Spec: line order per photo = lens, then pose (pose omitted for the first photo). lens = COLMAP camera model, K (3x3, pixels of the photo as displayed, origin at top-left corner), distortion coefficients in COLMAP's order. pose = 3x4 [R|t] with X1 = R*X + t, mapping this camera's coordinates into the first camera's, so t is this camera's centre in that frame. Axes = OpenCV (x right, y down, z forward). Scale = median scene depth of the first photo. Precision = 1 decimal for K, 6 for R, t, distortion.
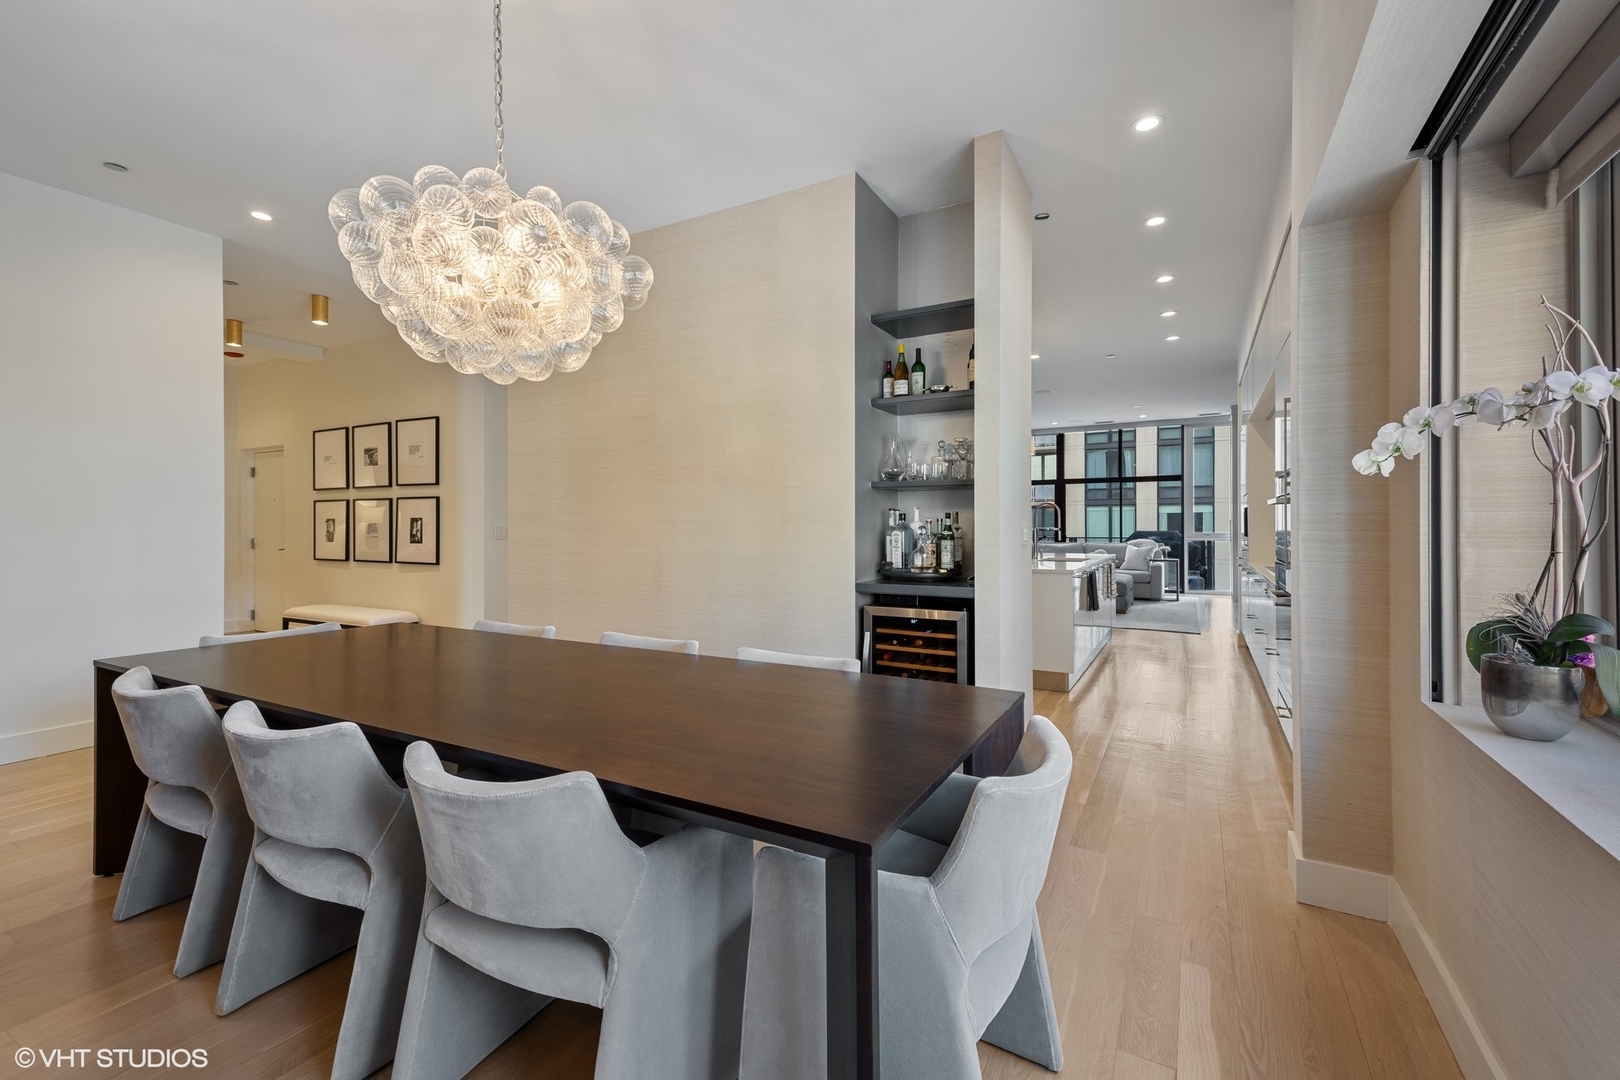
lens RADIAL K [[701.4, 0, 810.0], [0, 701.4, 529.6], [0, 0, 1]] dist [0.001129, 0.000029]
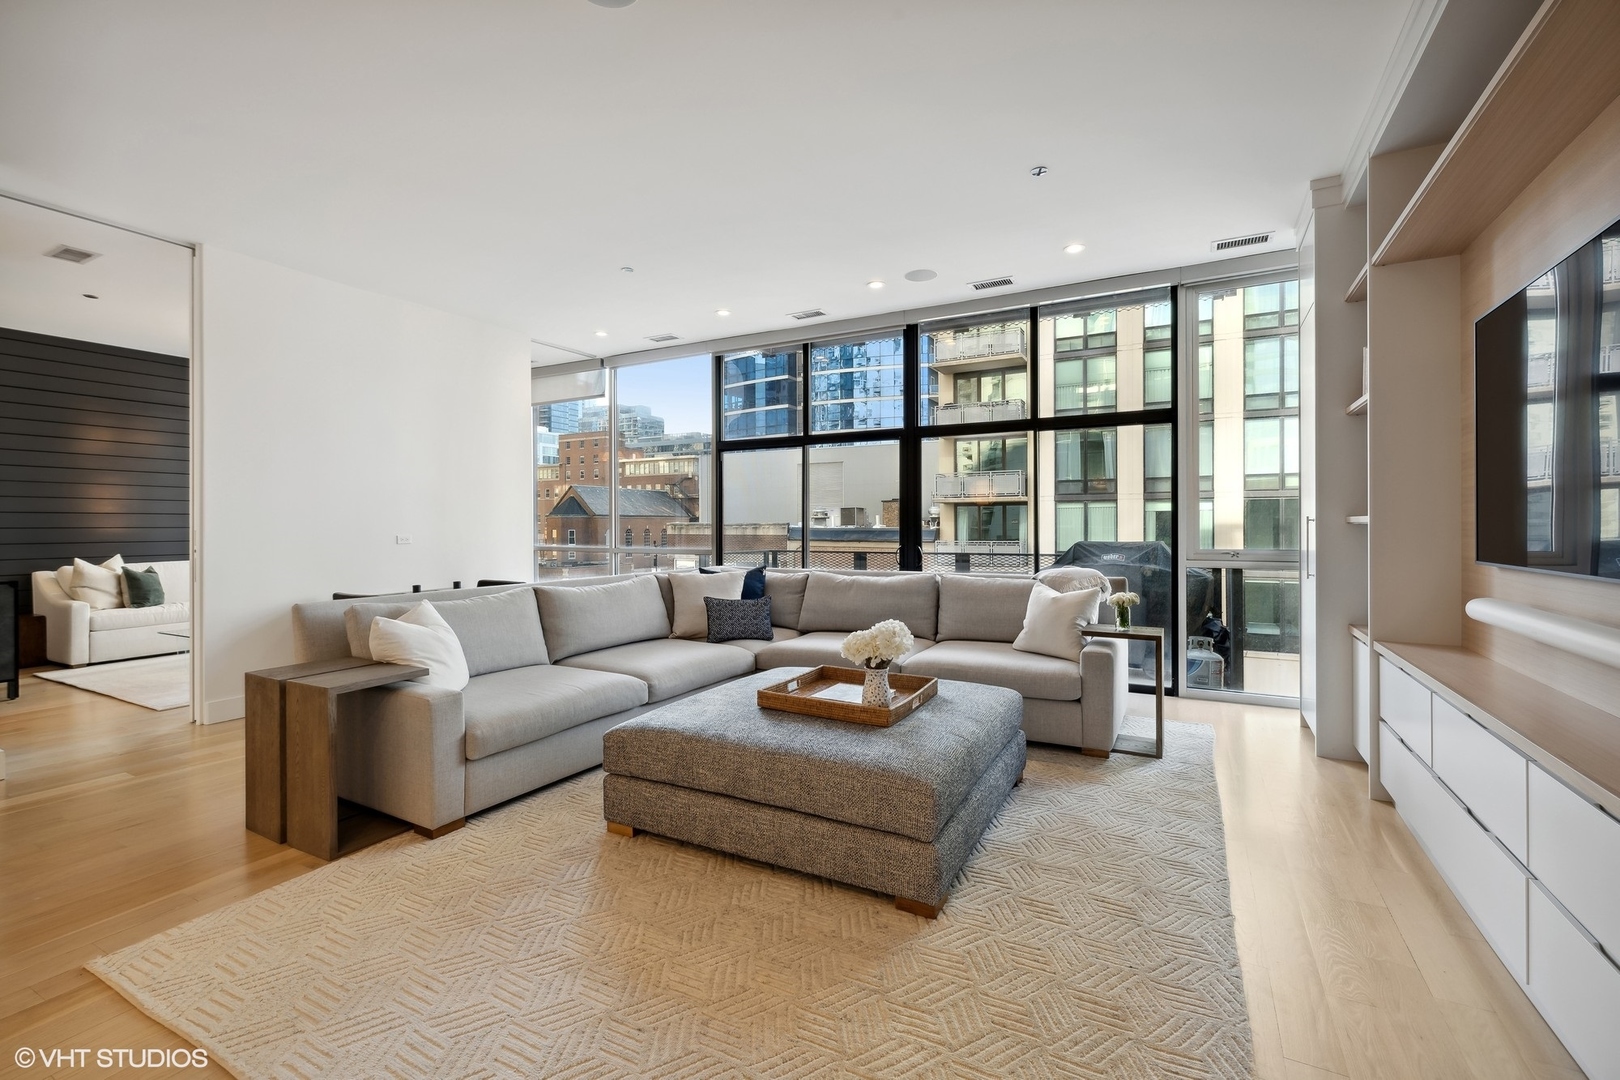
lens RADIAL K [[701.4, 0, 810.0], [0, 701.4, 529.6], [0, 0, 1]] dist [0.001129, 0.000029]
pose [[0.999954, 0.000719, 0.009556, 0.300636], [-0.000736, 0.999998, 0.001824, -0.008356], [-0.009555, -0.001831, 0.999953, 0.566620]]
